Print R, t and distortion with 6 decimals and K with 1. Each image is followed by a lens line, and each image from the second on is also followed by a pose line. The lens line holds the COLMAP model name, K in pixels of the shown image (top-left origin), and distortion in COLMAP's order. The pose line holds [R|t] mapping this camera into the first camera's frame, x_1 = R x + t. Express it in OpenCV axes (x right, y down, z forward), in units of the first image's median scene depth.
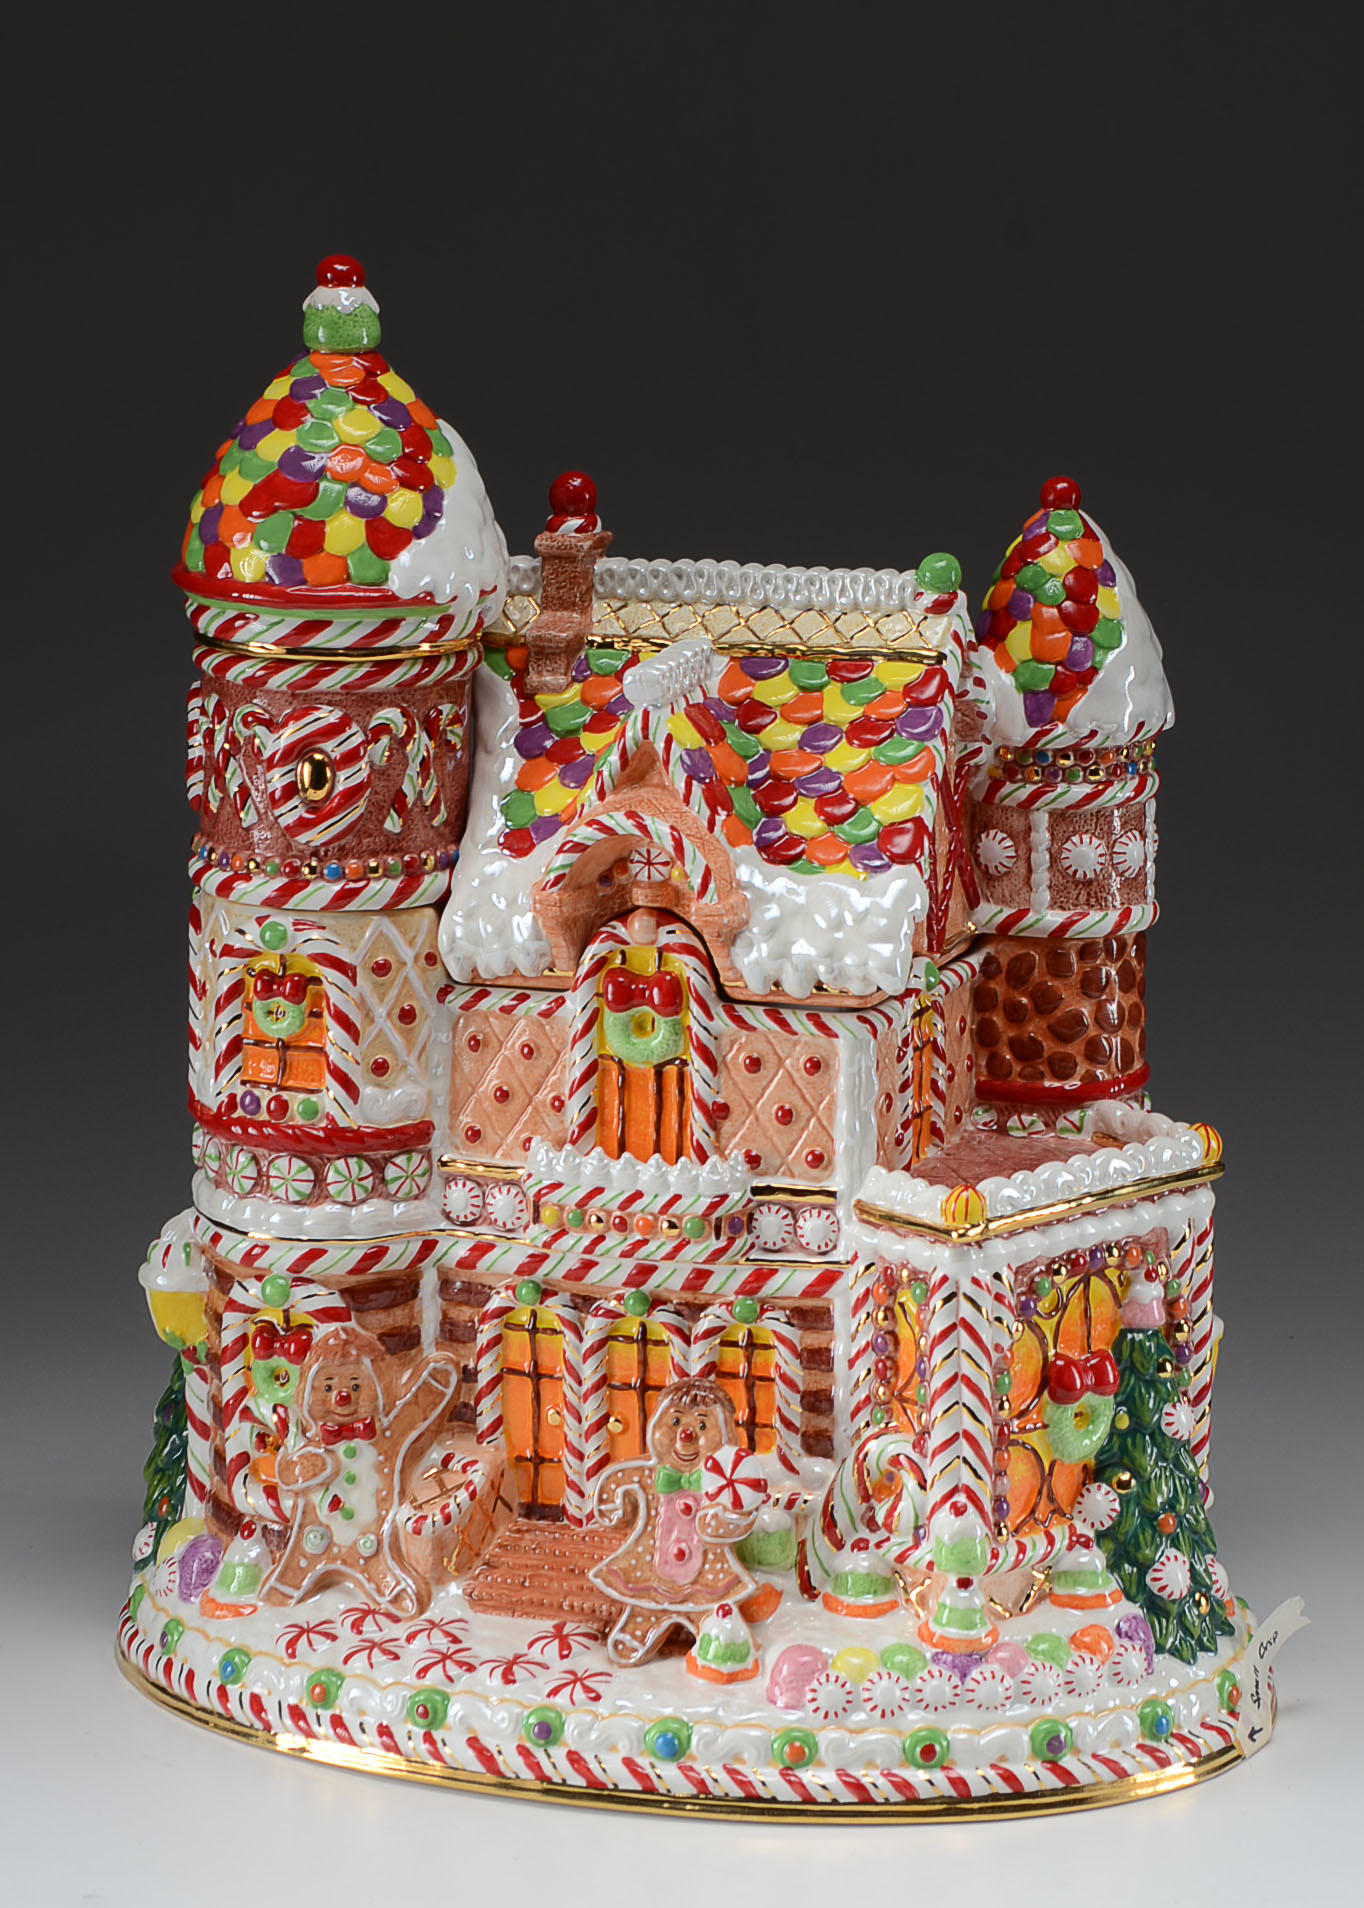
lens RADIAL K [[5555.0, 0, 629.1], [0, 5555.0, 791.3], [0, 0, 1]] dist [0.052378, 0.000000]
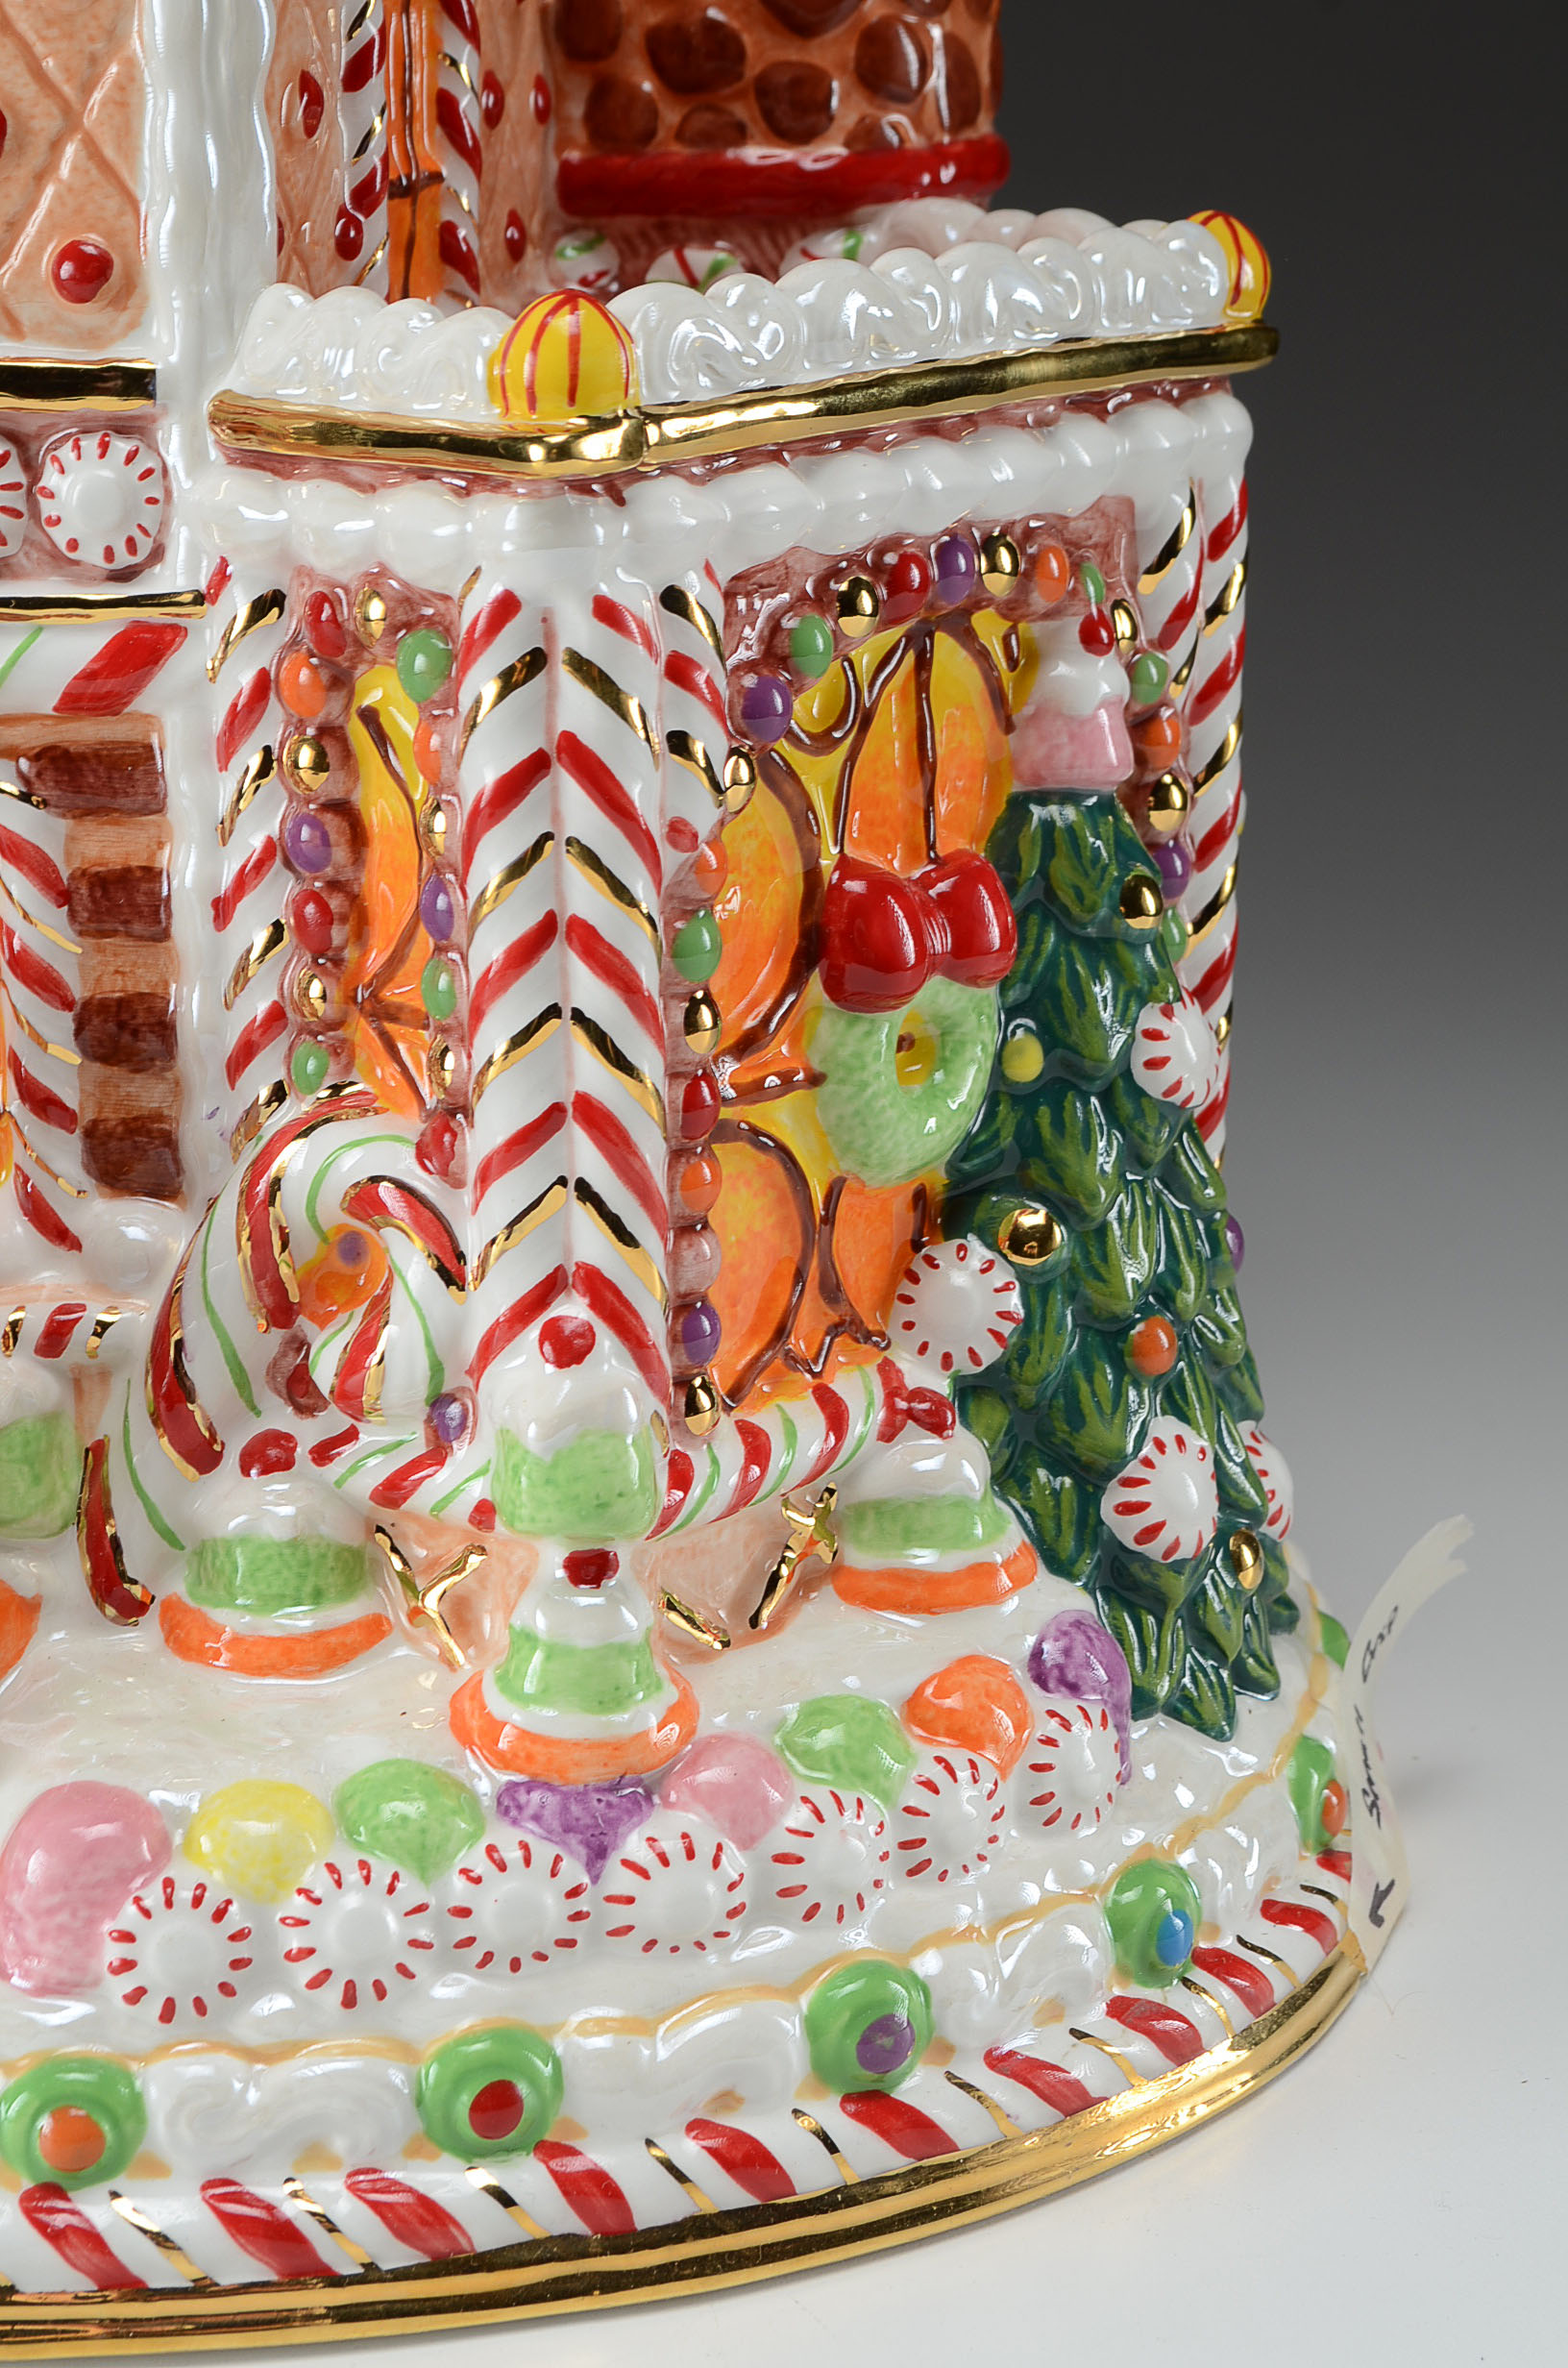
lens RADIAL K [[4213.6, 0, 772.3], [0, 4213.6, 1181.4], [0, 0, 1]] dist [0.010666, 0.000000]
pose [[0.990087, -0.037003, 0.135494, 0.037556], [0.020374, 0.992307, 0.122116, 0.088417], [-0.138970, -0.118145, 0.983224, 0.743386]]
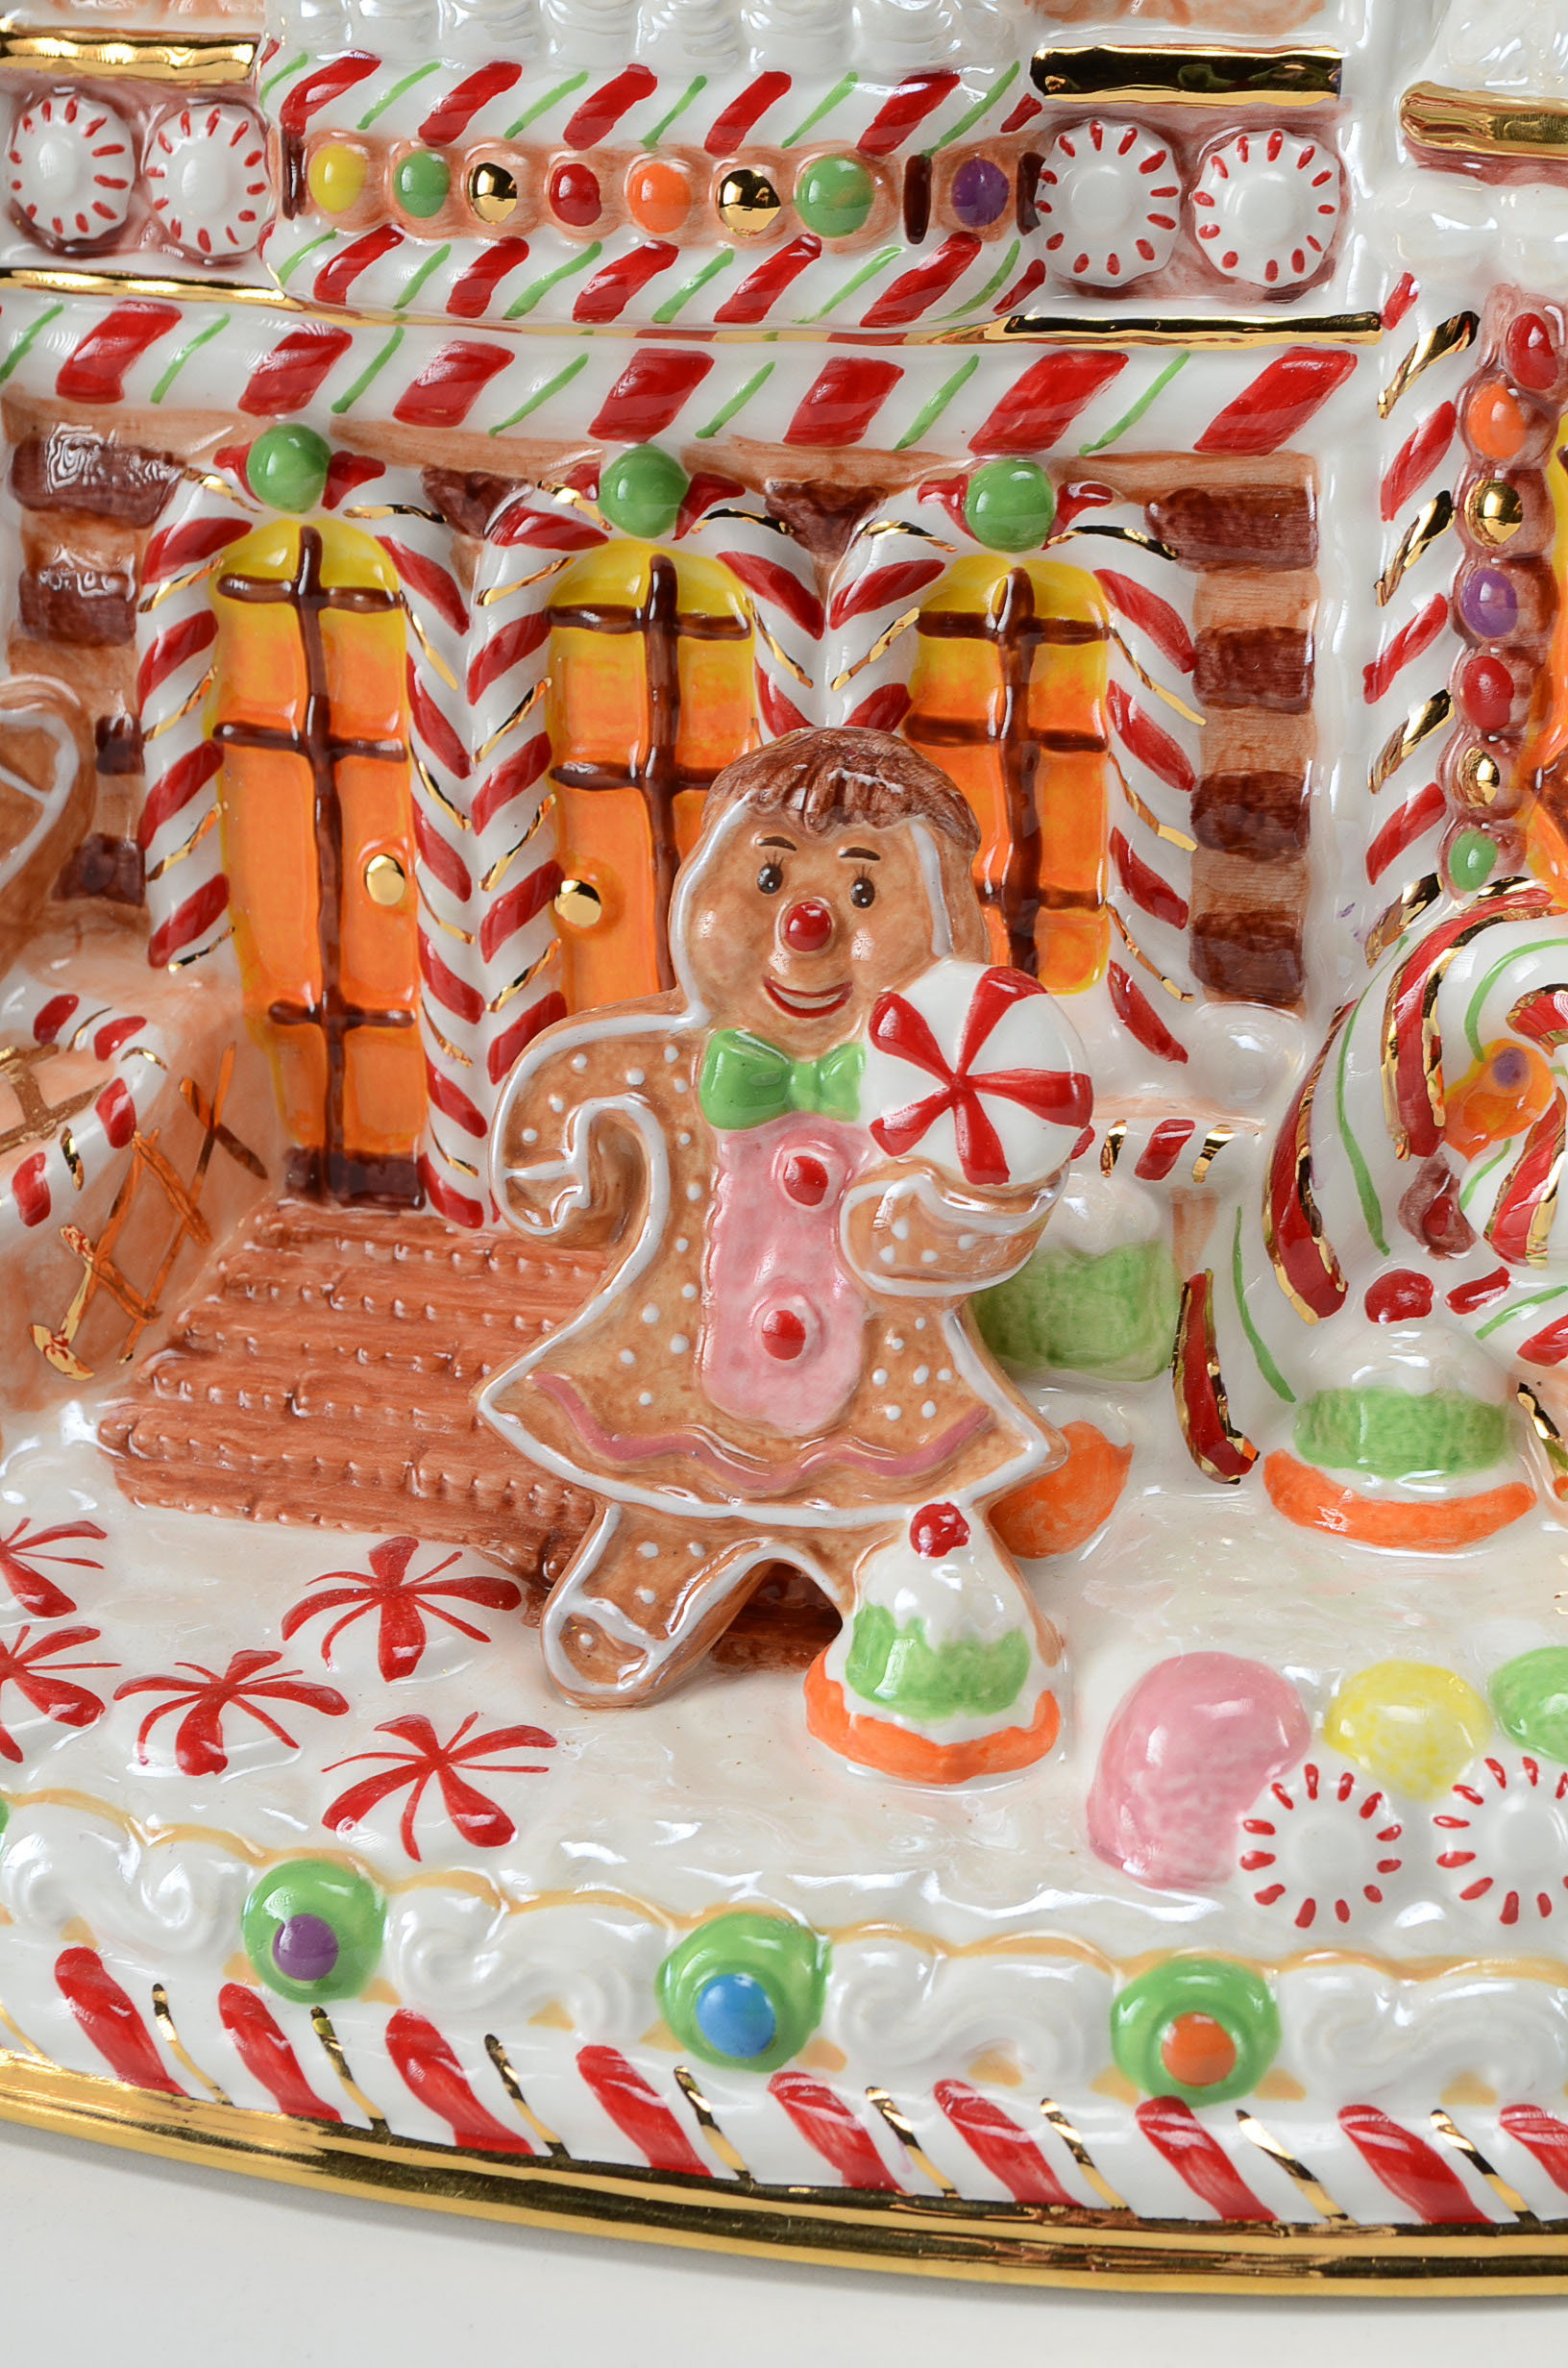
lens RADIAL K [[4693.9, 0, 766.2], [0, 4693.9, 1188.8], [0, 0, 1]] dist [0.025780, 0.000000]
pose [[0.999991, -0.002623, -0.003302, 0.008870], [0.003088, 0.988673, 0.150053, 0.091670], [0.002871, -0.150062, 0.988672, 0.748580]]
